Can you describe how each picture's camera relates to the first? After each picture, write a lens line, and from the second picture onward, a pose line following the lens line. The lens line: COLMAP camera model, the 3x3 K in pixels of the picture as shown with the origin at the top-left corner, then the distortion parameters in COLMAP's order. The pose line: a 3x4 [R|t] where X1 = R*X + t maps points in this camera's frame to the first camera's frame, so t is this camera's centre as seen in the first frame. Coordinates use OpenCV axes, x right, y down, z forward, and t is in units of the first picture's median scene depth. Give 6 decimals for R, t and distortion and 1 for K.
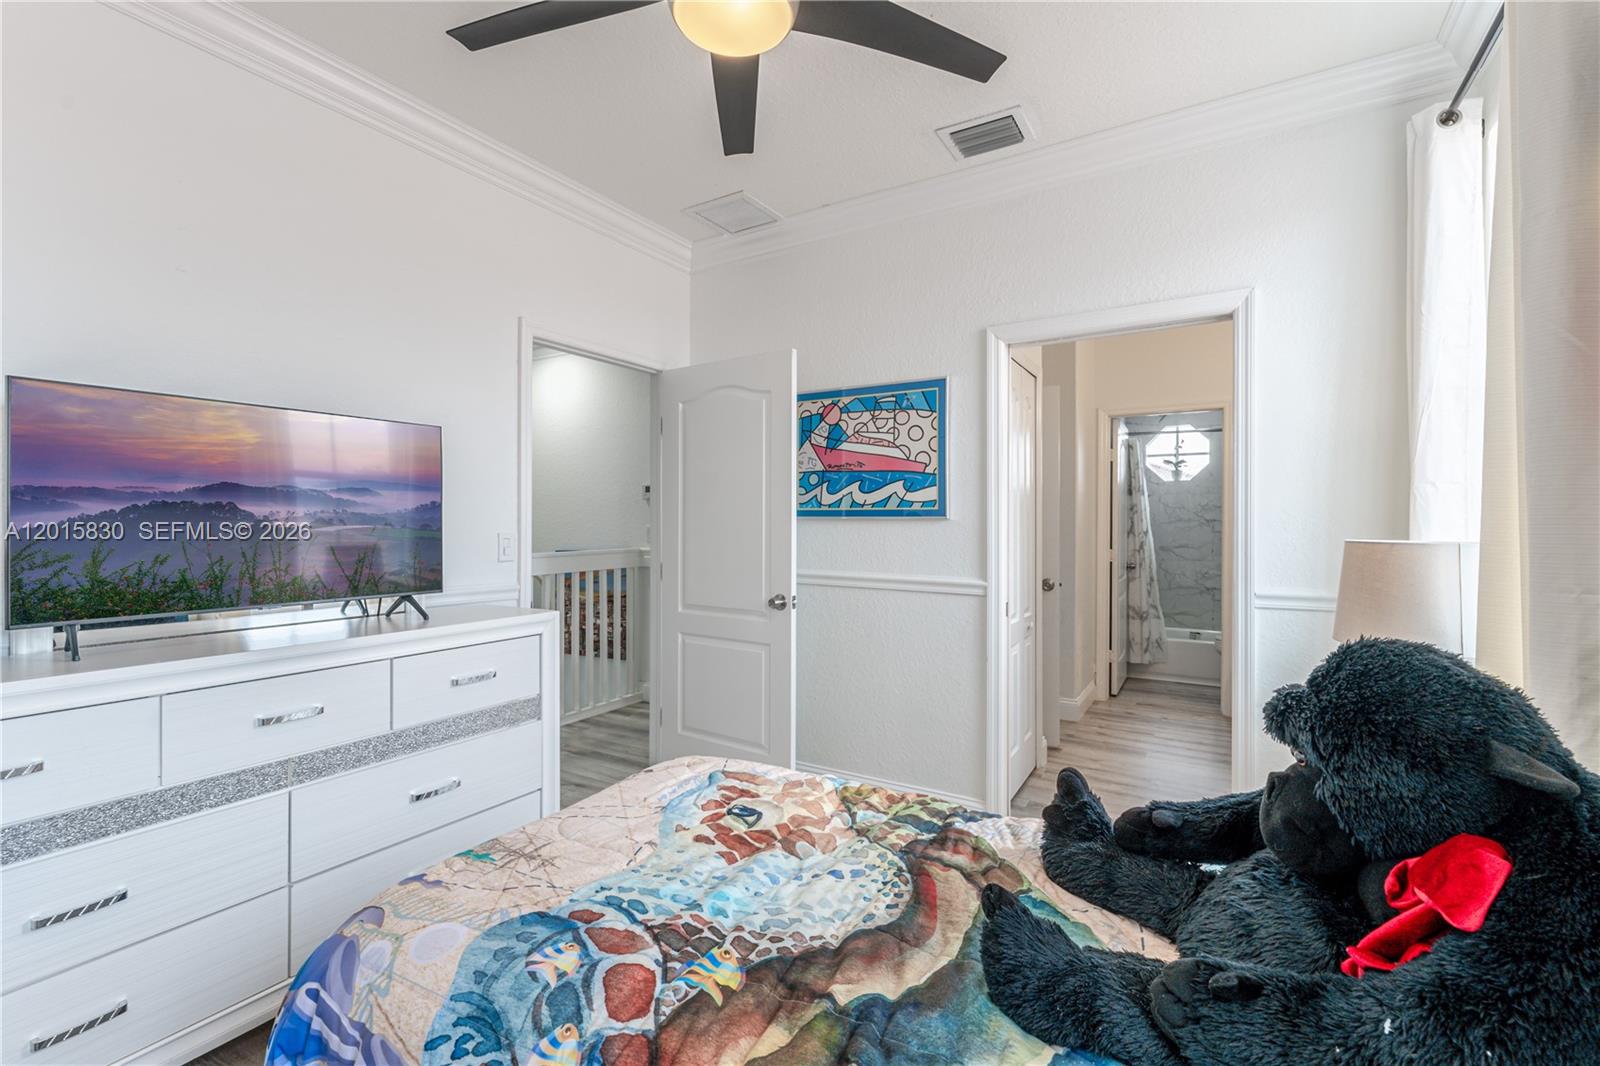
lens RADIAL K [[705.3, 0, 801.5], [0, 705.3, 531.3], [0, 0, 1]] dist [0.010711, -0.000970]
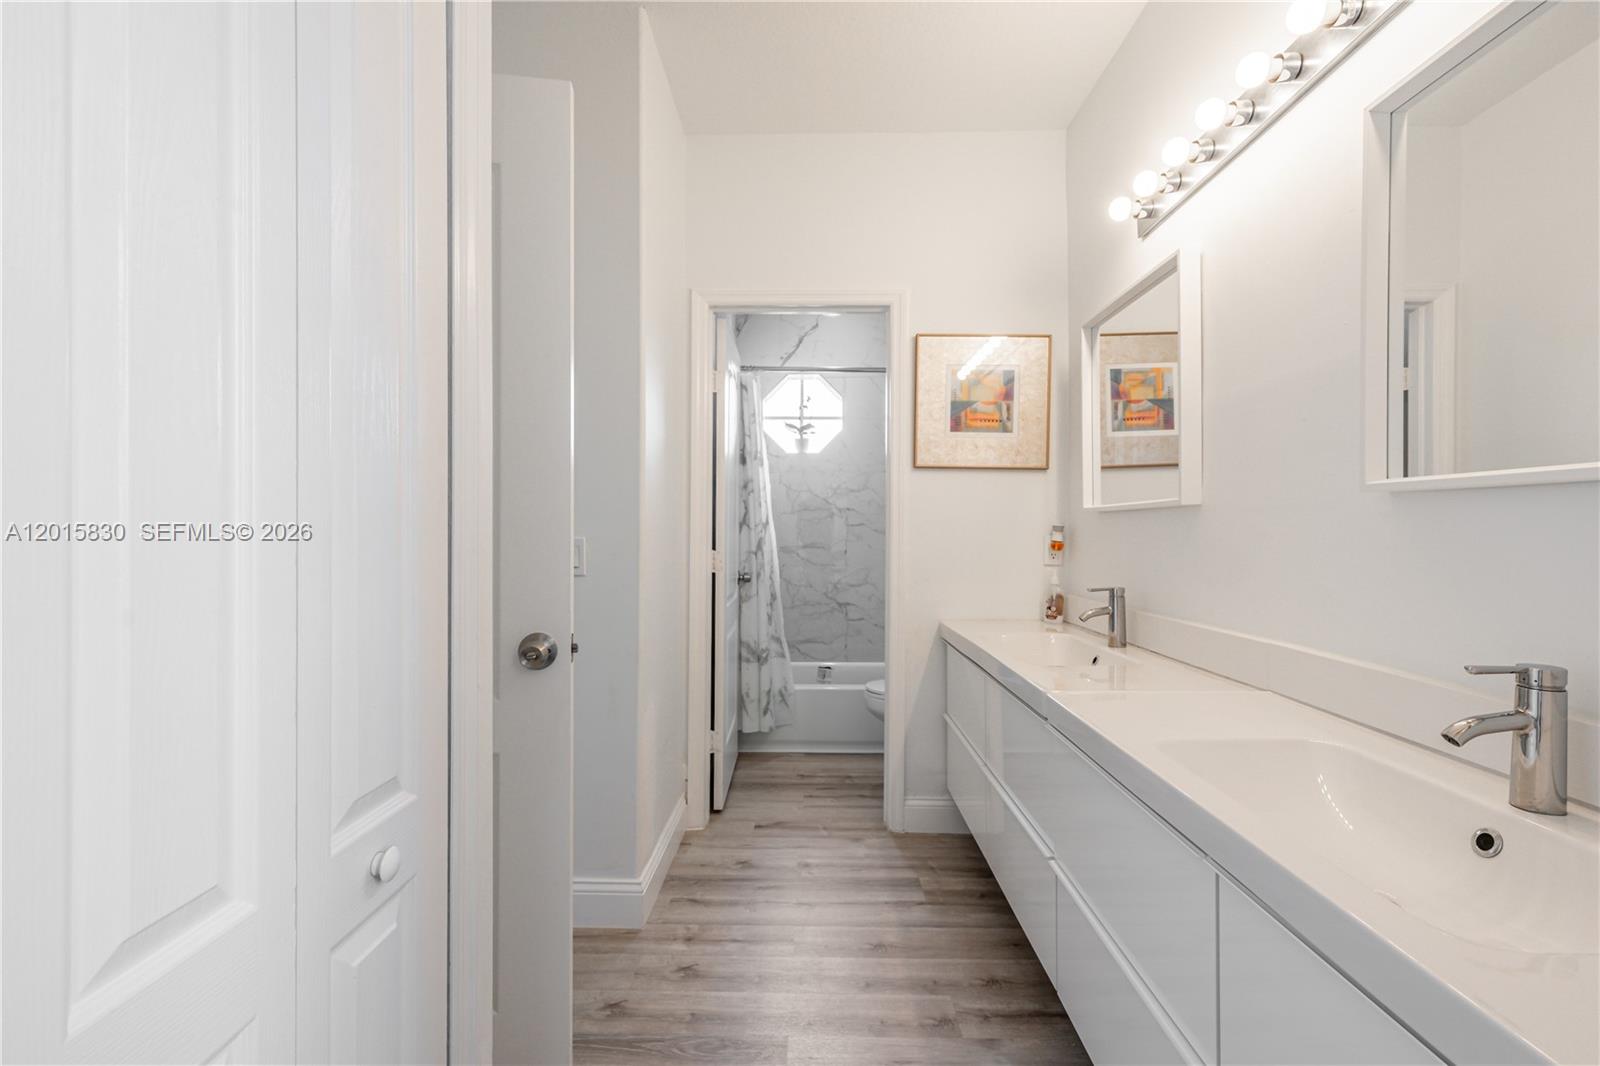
lens RADIAL K [[577.0, 0, 800.0], [0, 577.0, 533.0], [0, 0, 1]] dist [0.000321, -0.000071]
pose [[0.854077, 0.006548, 0.520105, 0.242843], [0.001015, 0.999898, -0.014254, 0.017243], [-0.520145, 0.012702, 0.853983, 0.539009]]
